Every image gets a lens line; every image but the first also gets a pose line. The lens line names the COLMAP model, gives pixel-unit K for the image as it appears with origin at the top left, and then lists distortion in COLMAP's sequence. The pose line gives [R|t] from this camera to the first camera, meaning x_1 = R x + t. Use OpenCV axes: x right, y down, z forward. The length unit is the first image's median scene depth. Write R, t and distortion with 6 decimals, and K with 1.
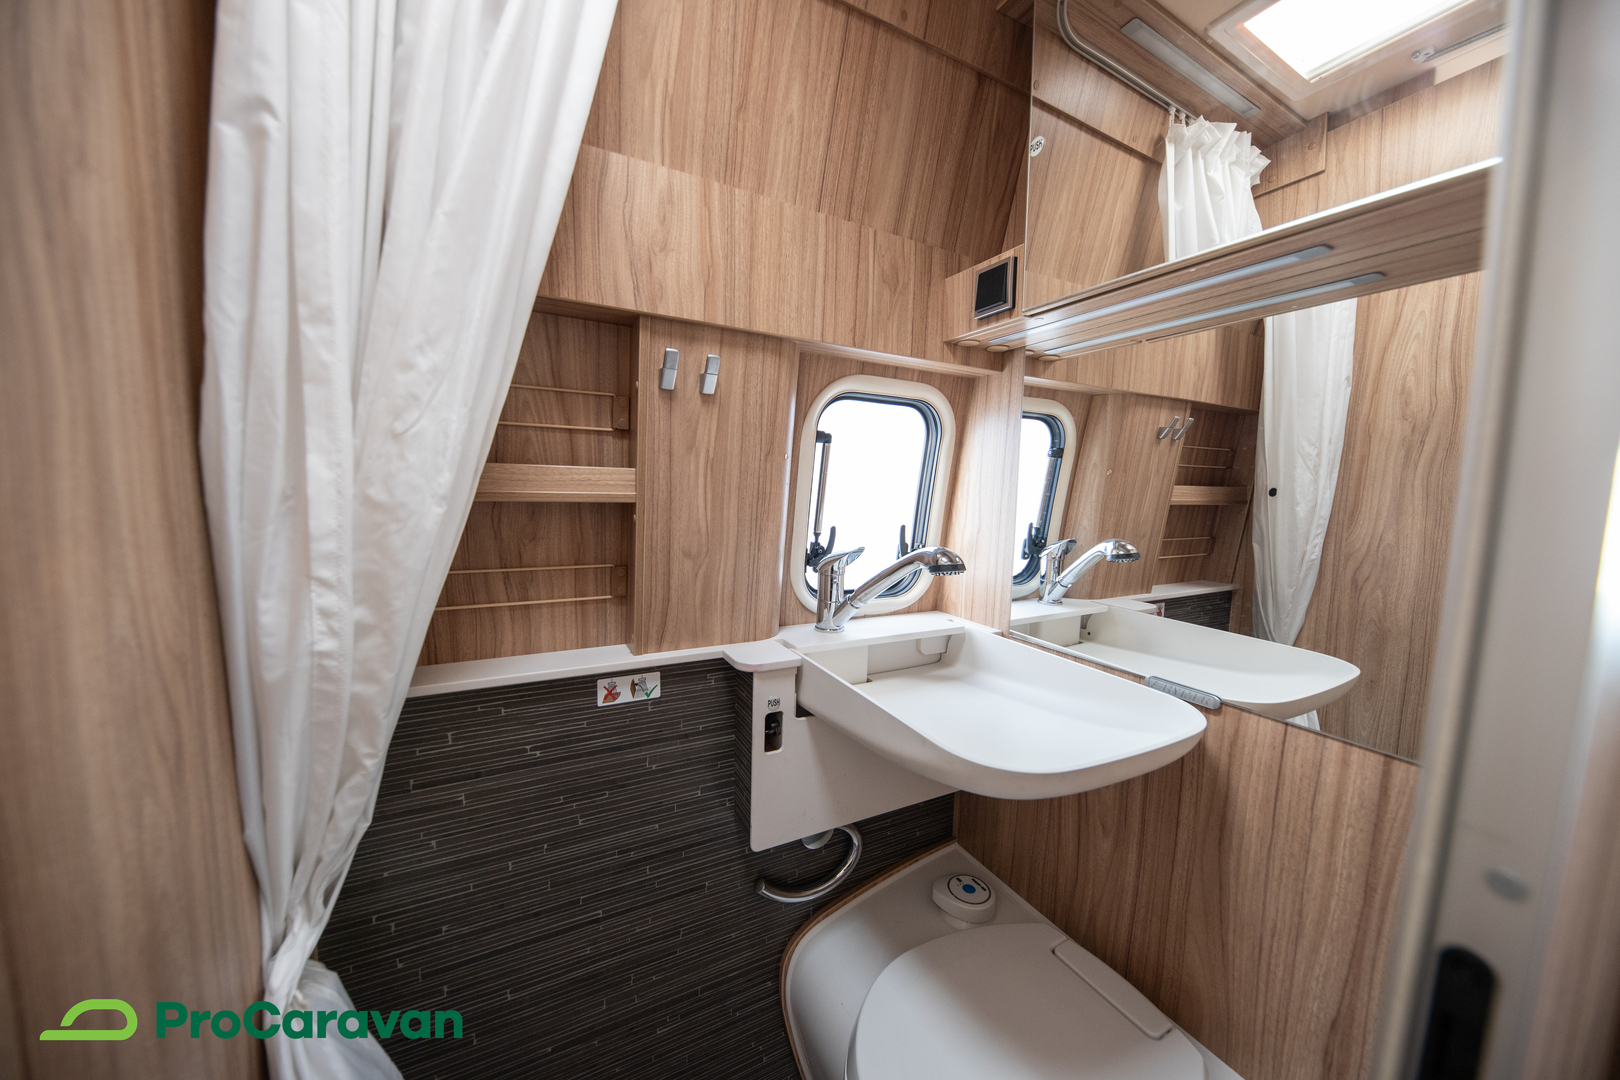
lens RADIAL K [[556.1, 0, 809.9], [0, 556.1, 542.9], [0, 0, 1]] dist [0.013220, -0.012174]
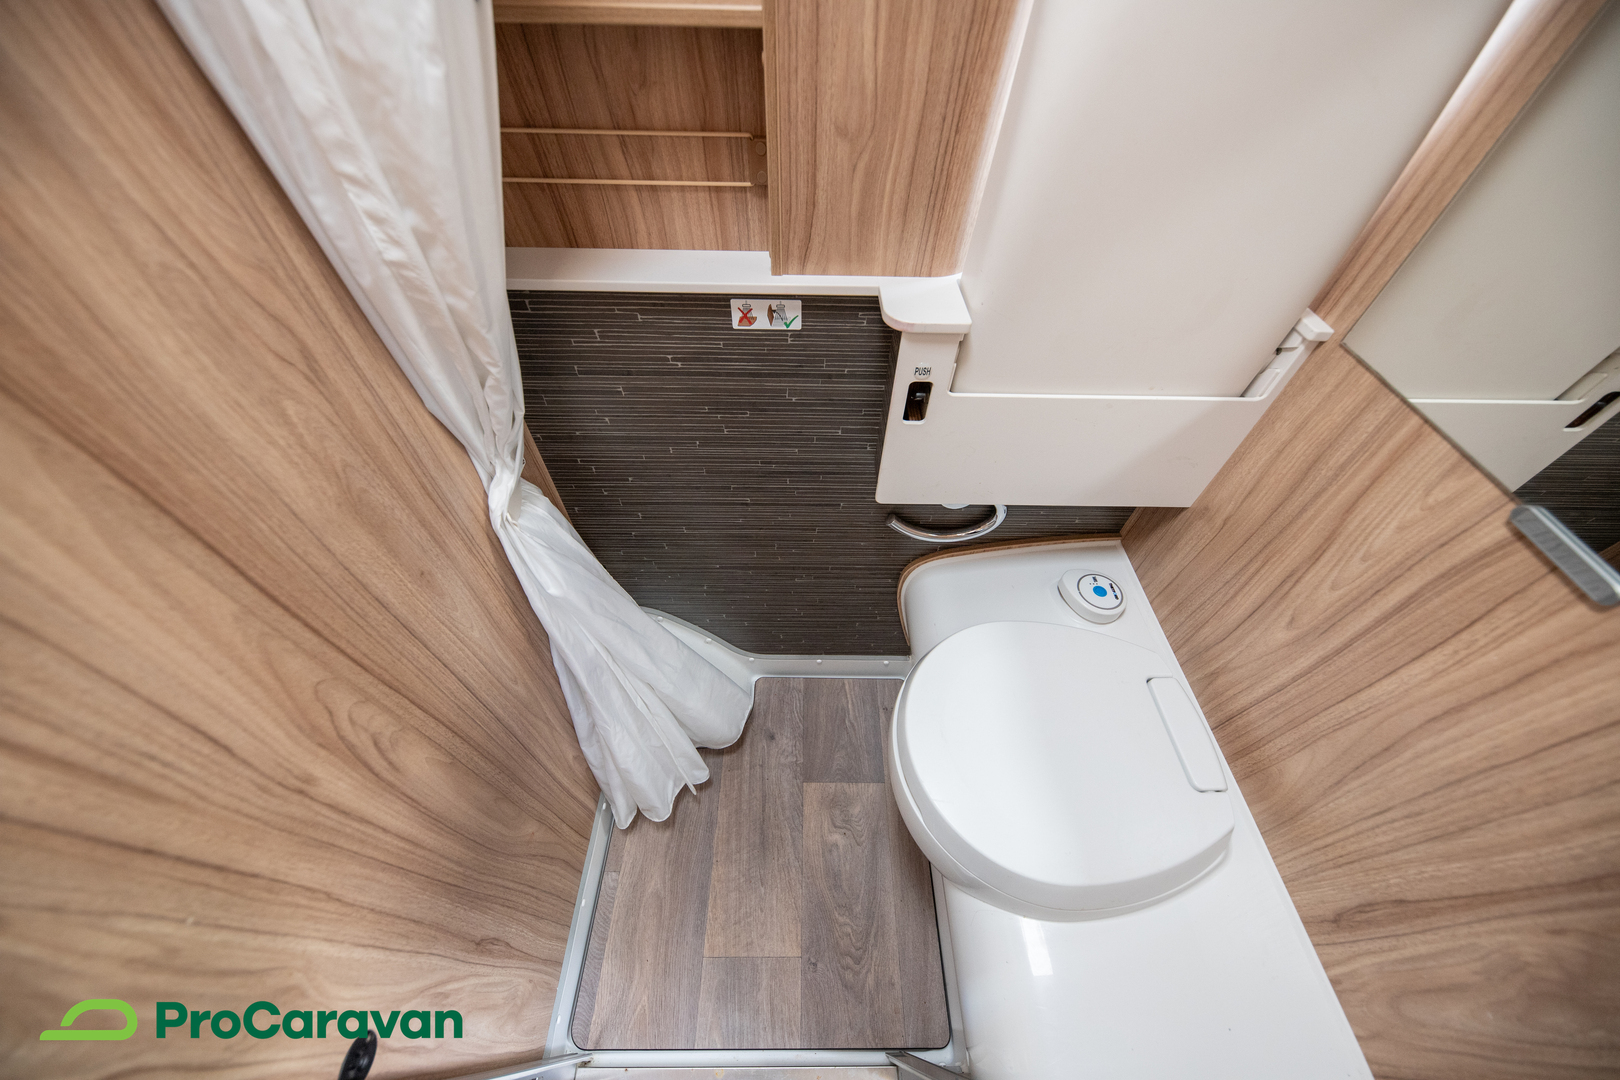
lens RADIAL K [[556.1, 0, 809.9], [0, 556.1, 542.9], [0, 0, 1]] dist [0.013220, -0.012174]
pose [[0.889714, 0.347297, -0.296299, 0.116803], [-0.046680, 0.714850, 0.697718, -0.092804], [0.454125, -0.606938, 0.652224, 0.246060]]
